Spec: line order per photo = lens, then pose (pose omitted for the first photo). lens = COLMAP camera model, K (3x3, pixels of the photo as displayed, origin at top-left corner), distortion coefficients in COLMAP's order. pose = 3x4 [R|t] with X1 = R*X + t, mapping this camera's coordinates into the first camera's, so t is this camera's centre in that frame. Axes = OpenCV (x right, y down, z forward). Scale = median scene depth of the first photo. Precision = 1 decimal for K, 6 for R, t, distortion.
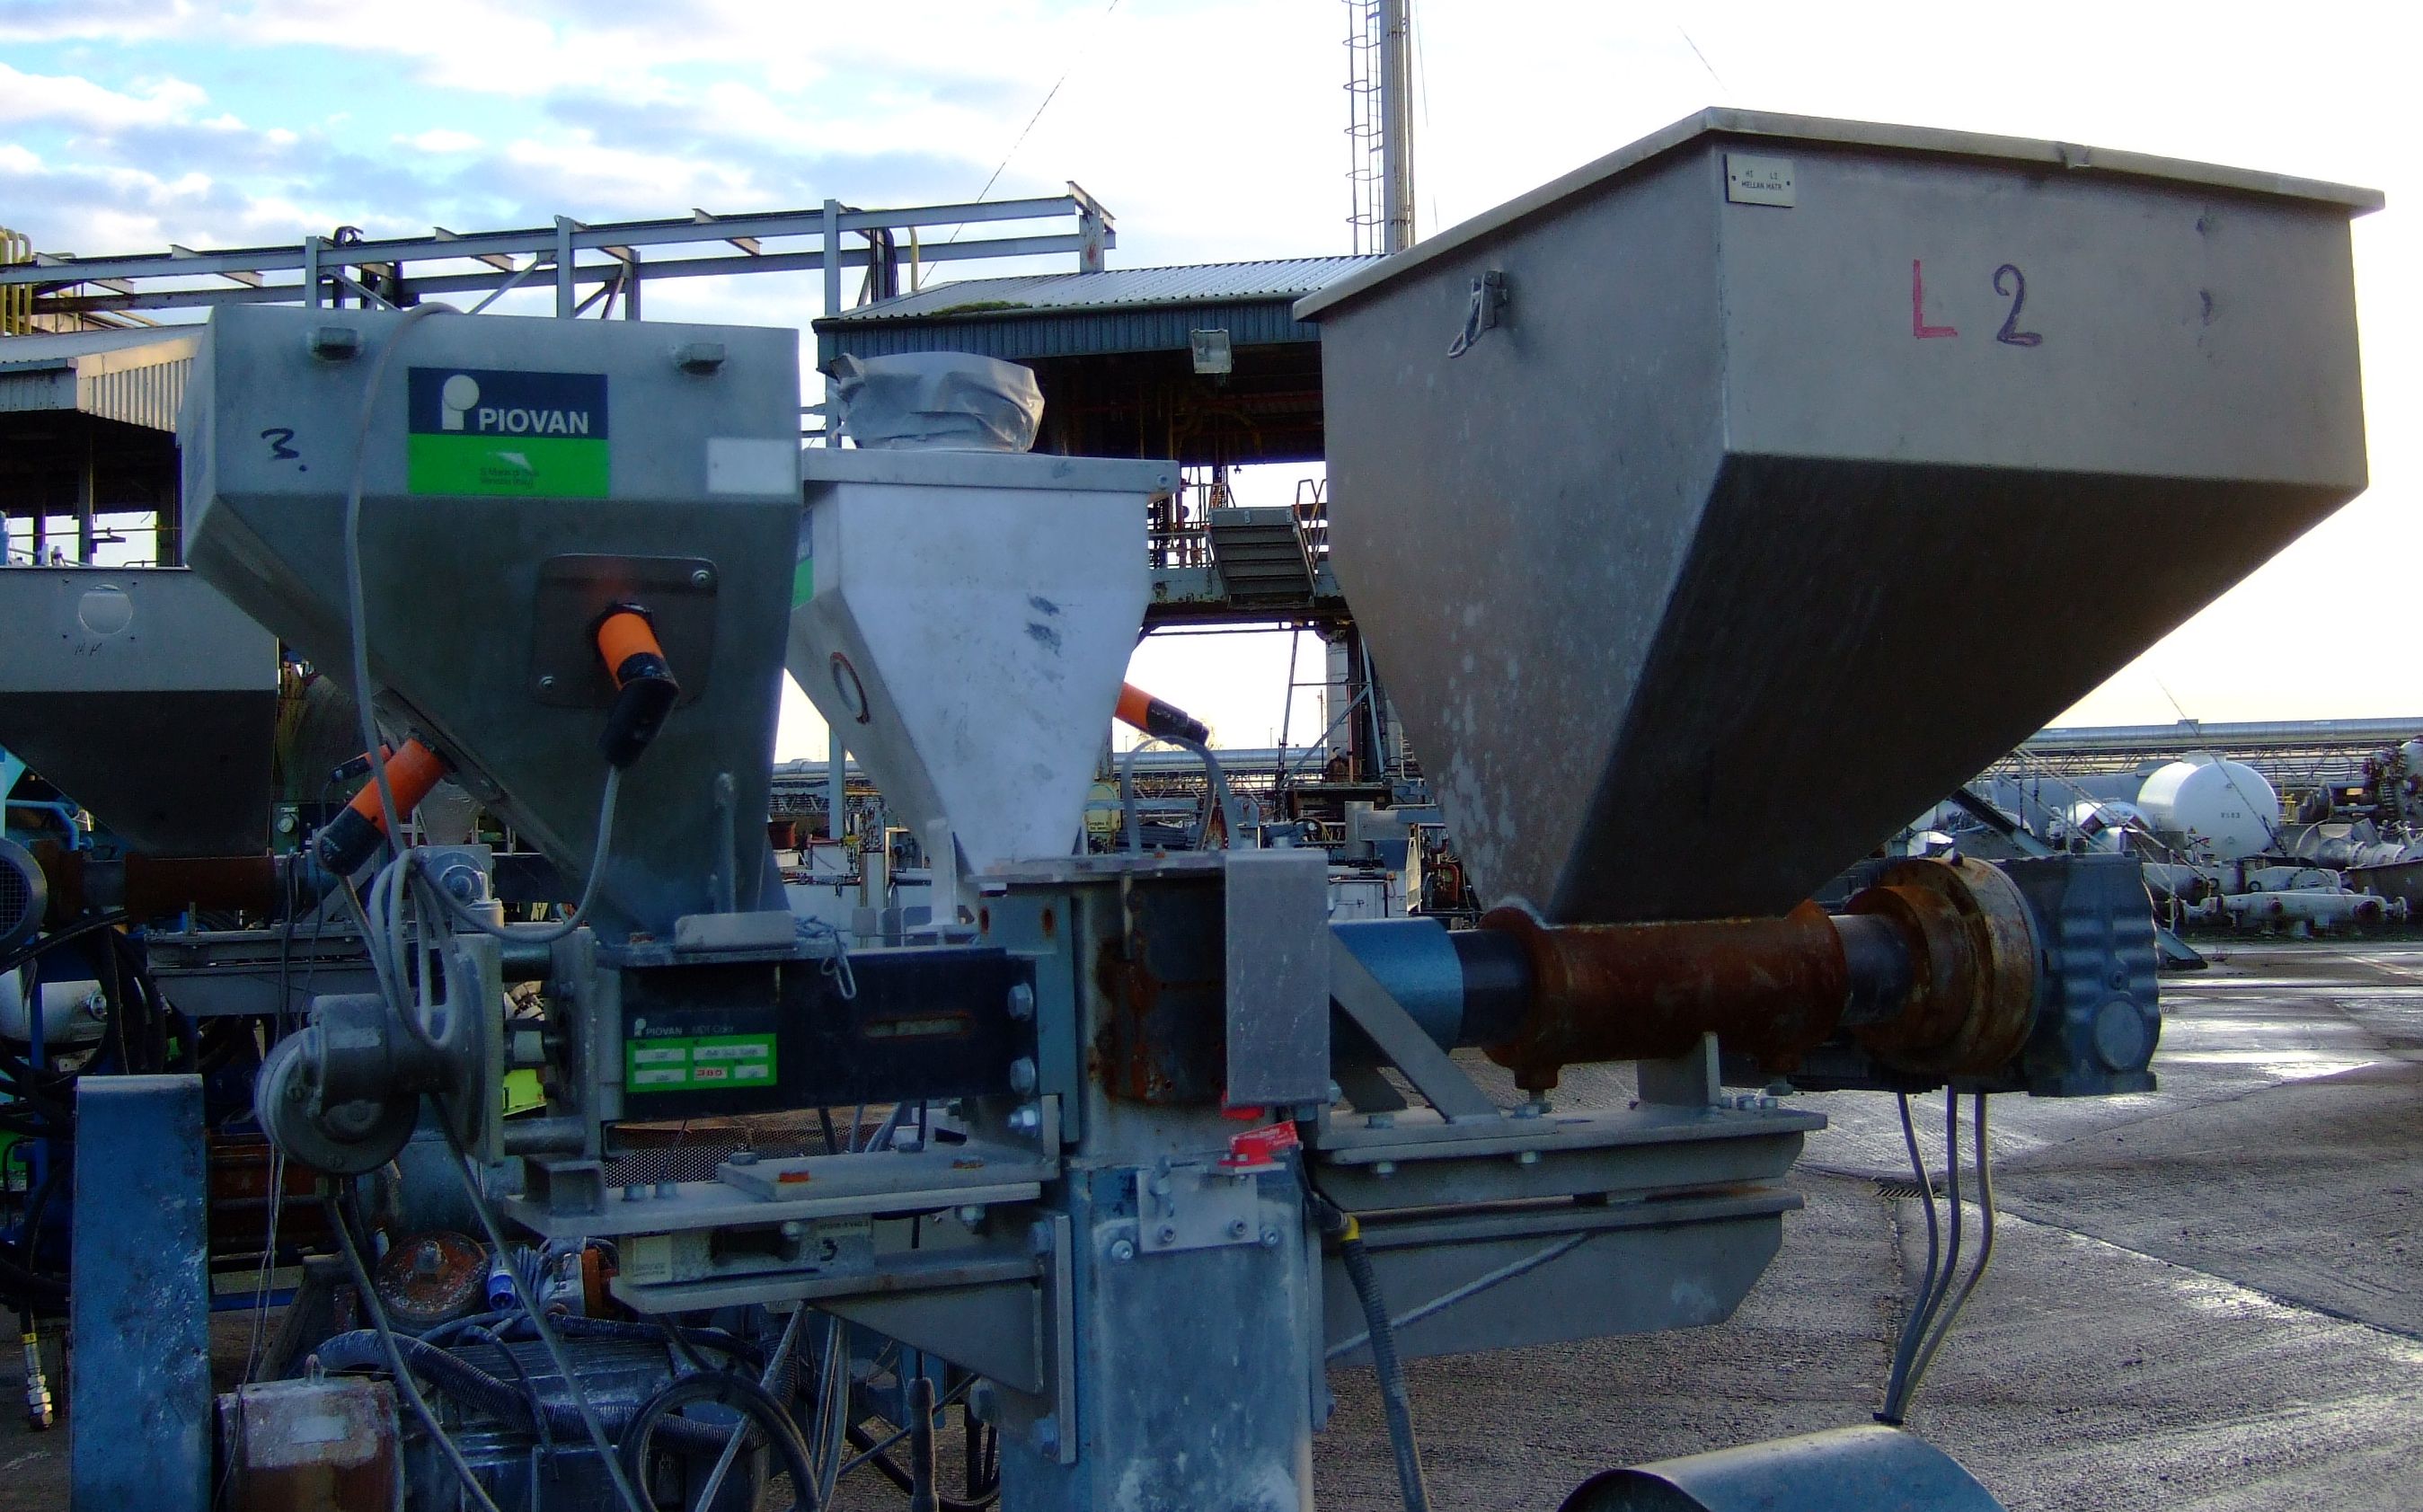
lens RADIAL K [[2739.8, 0, 1186.5], [0, 2739.8, 703.2], [0, 0, 1]] dist [-0.055631, 0.000000]
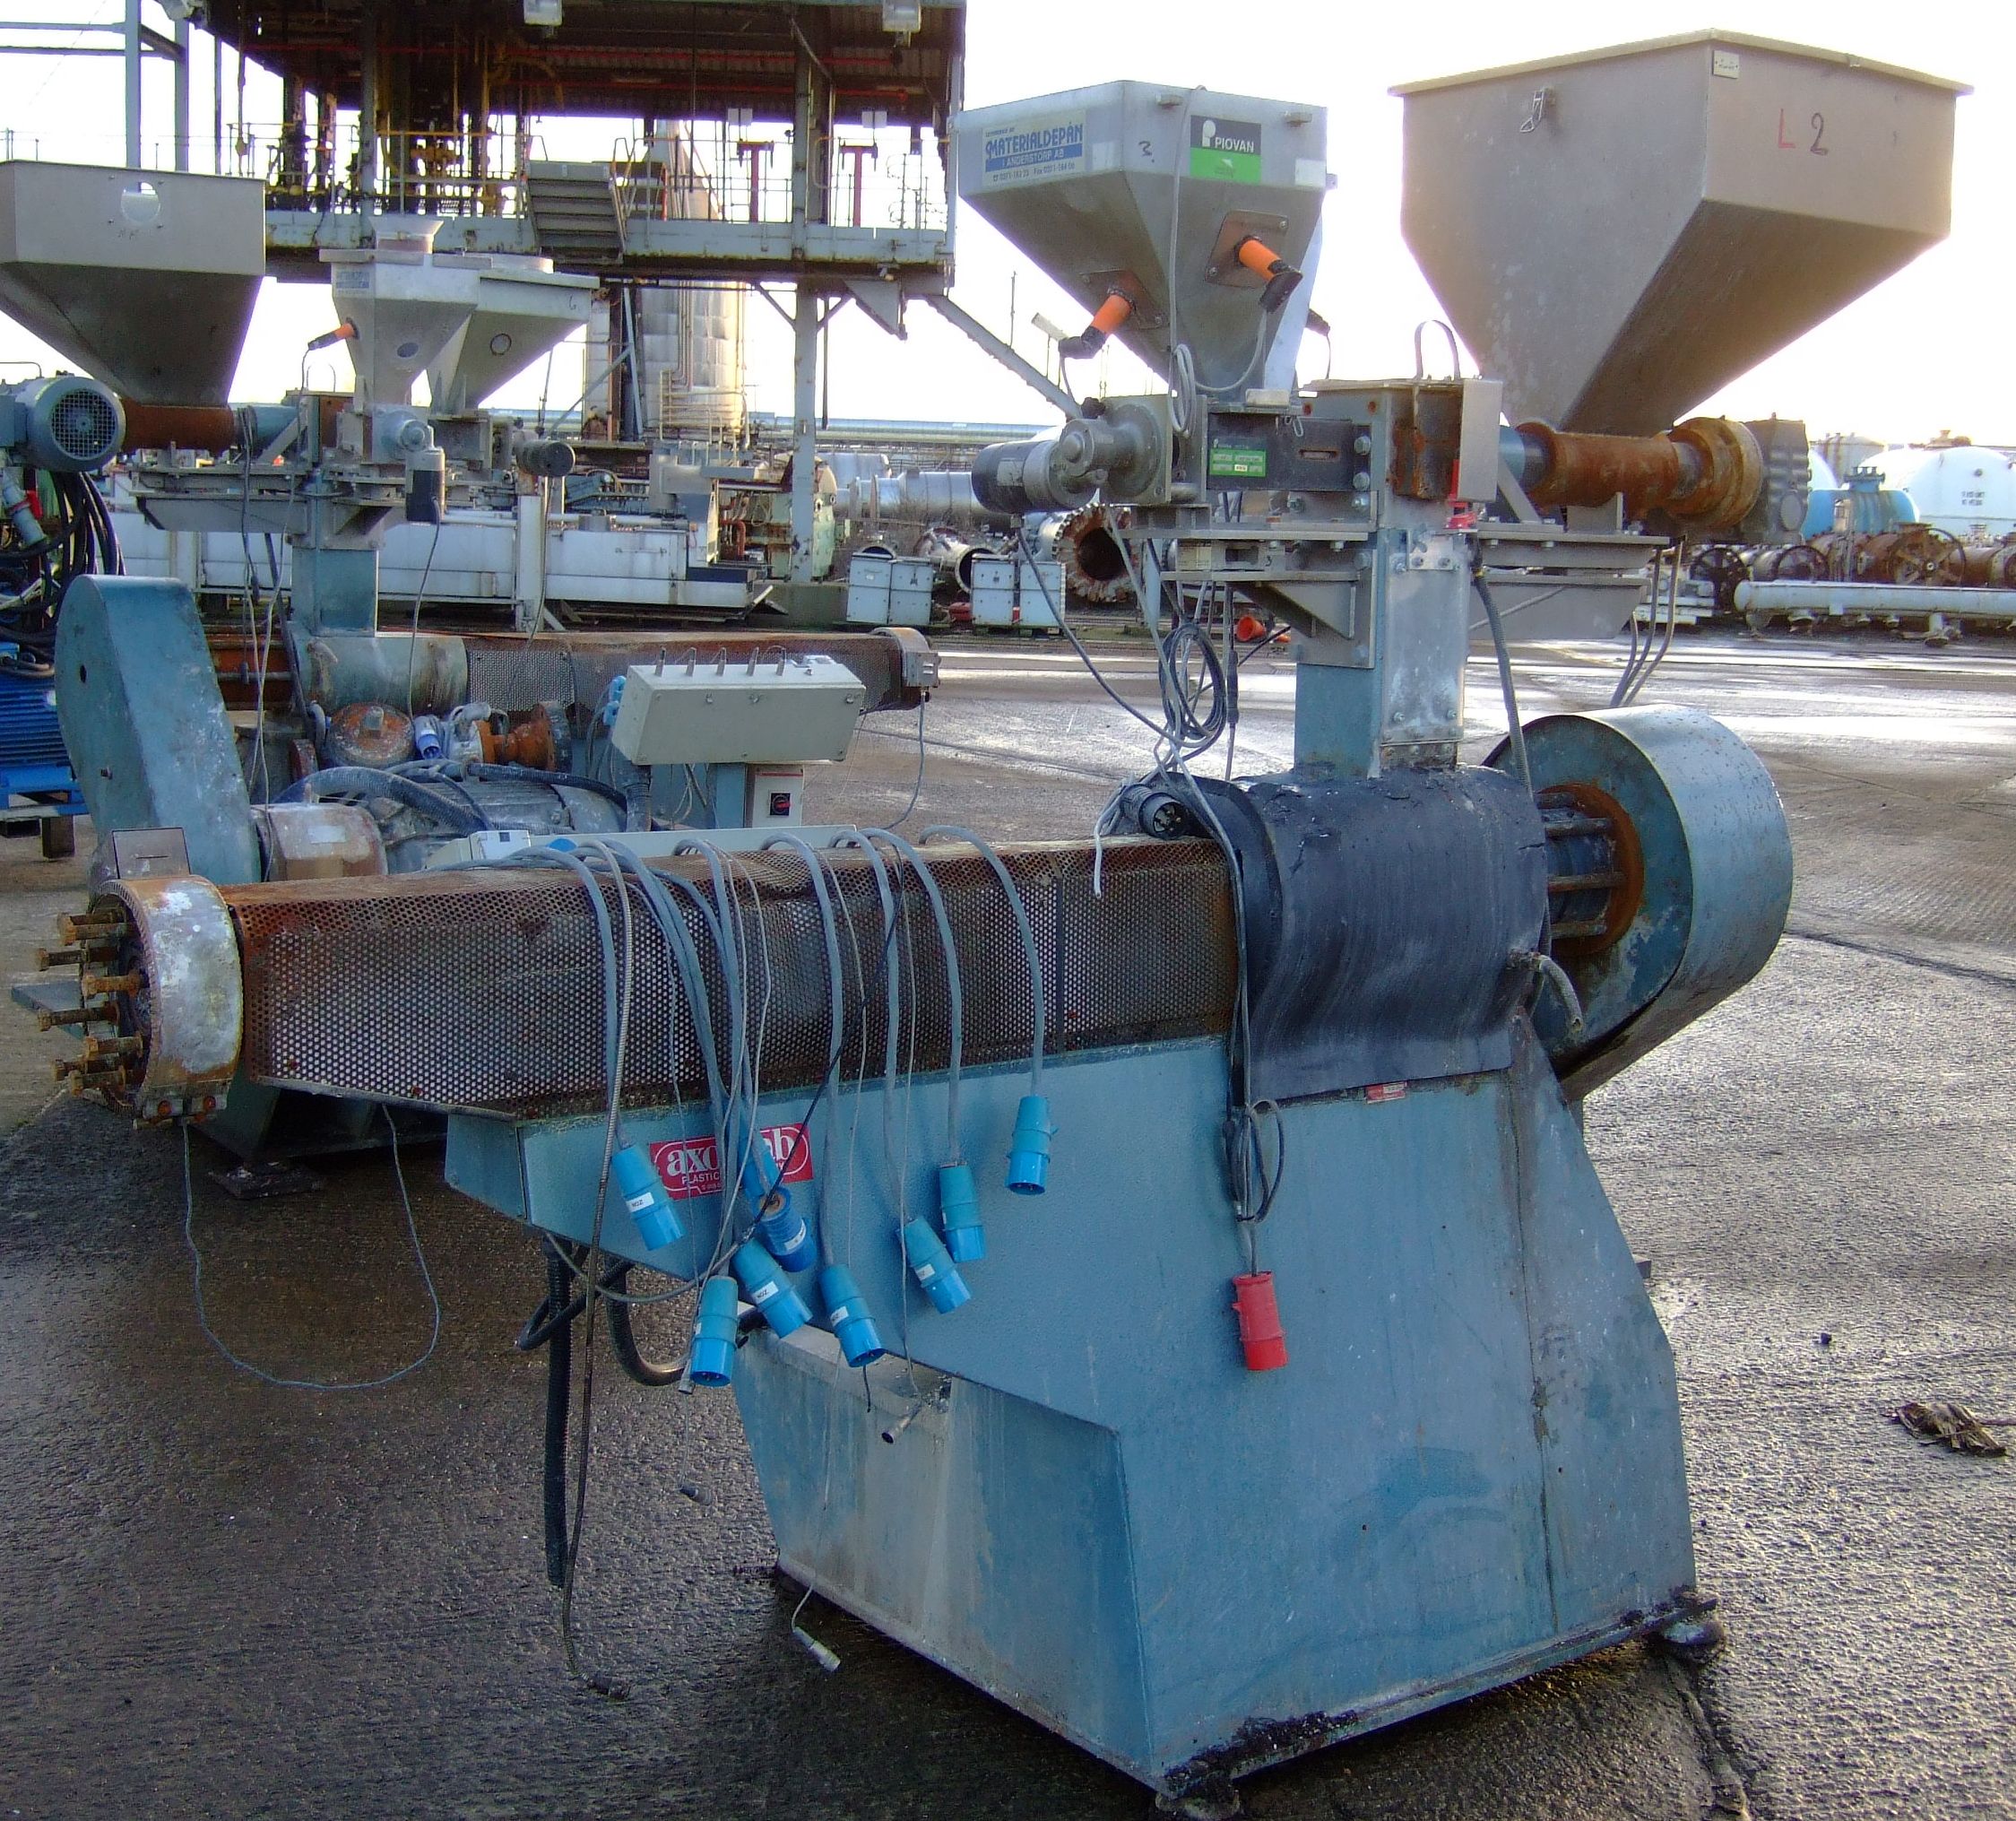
lens RADIAL K [[2597.9, 0, 1009.4], [0, 2597.9, 914.8], [0, 0, 1]] dist [-0.055476, 0.000000]
pose [[0.977449, 0.014136, 0.210698, -0.605410], [-0.057310, 0.978068, 0.200247, 0.066025], [-0.203246, -0.207806, 0.956822, -0.740931]]
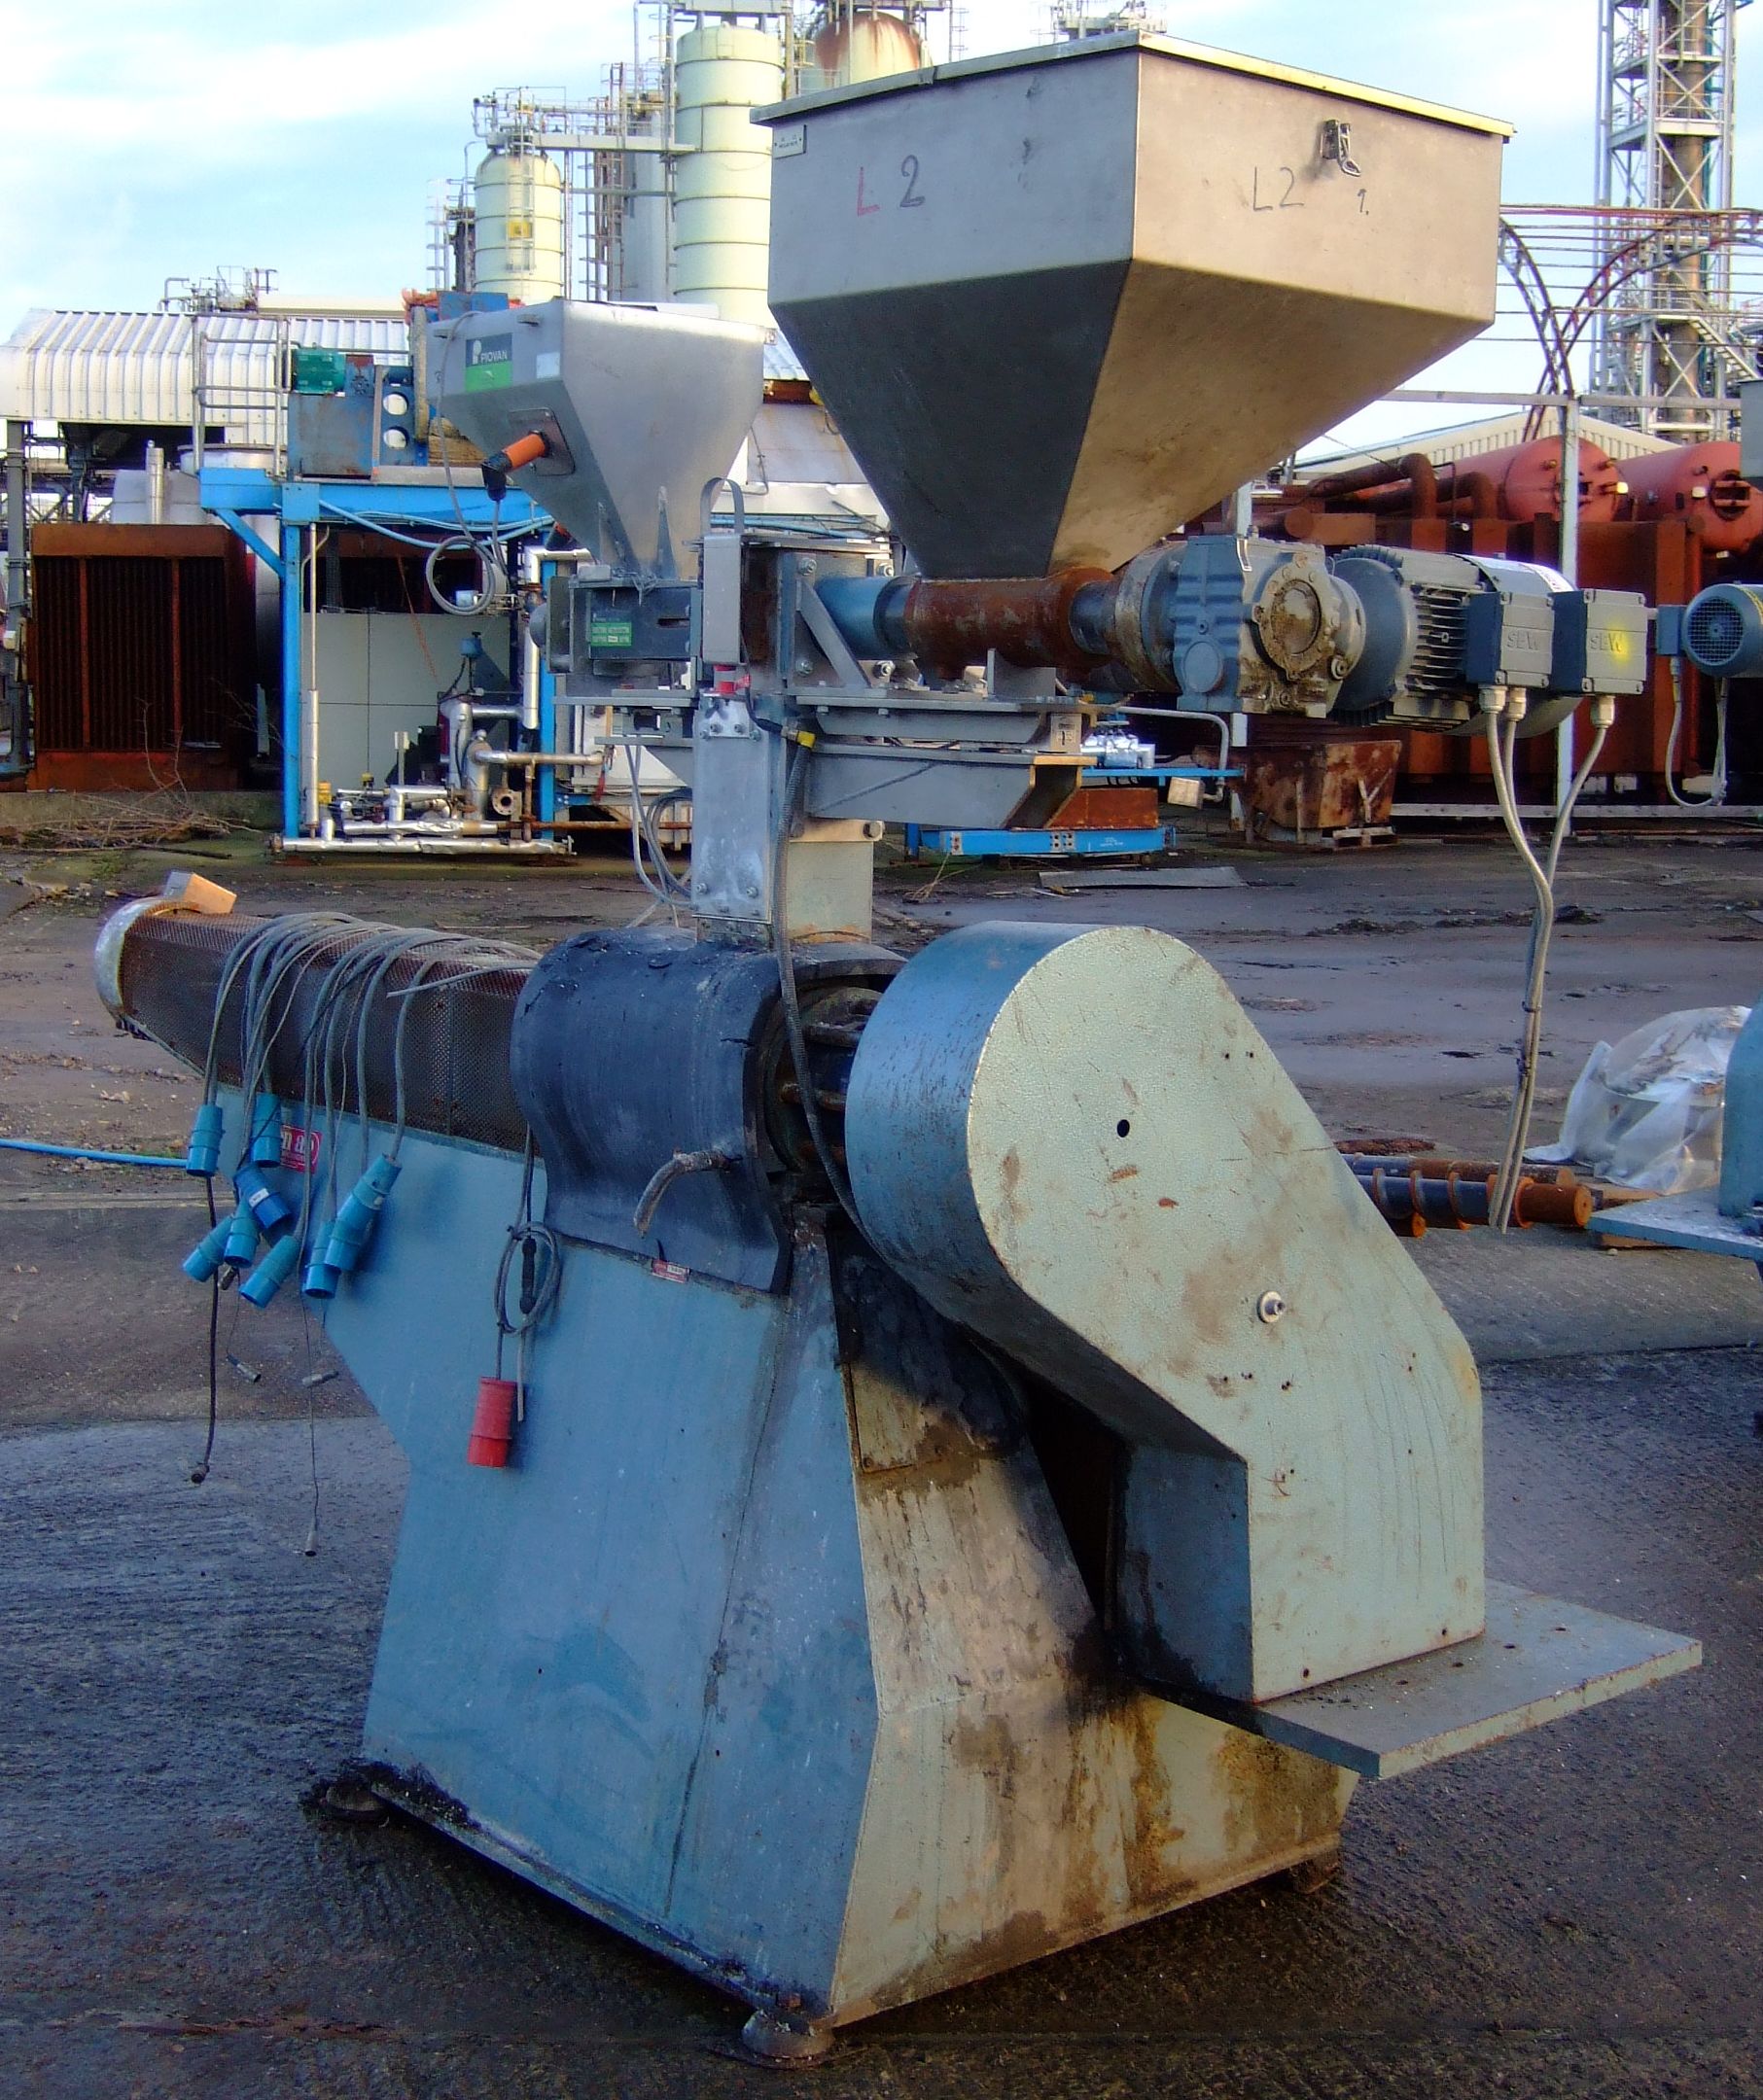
lens RADIAL K [[2981.2, 0, 882.2], [0, 2981.2, 1036.4], [0, 0, 1]] dist [-0.028219, 0.000000]
pose [[0.276450, 0.141091, -0.950615, 1.785648], [0.030713, 0.987362, 0.155477, 0.067286], [0.960538, -0.072178, 0.268623, 0.426505]]
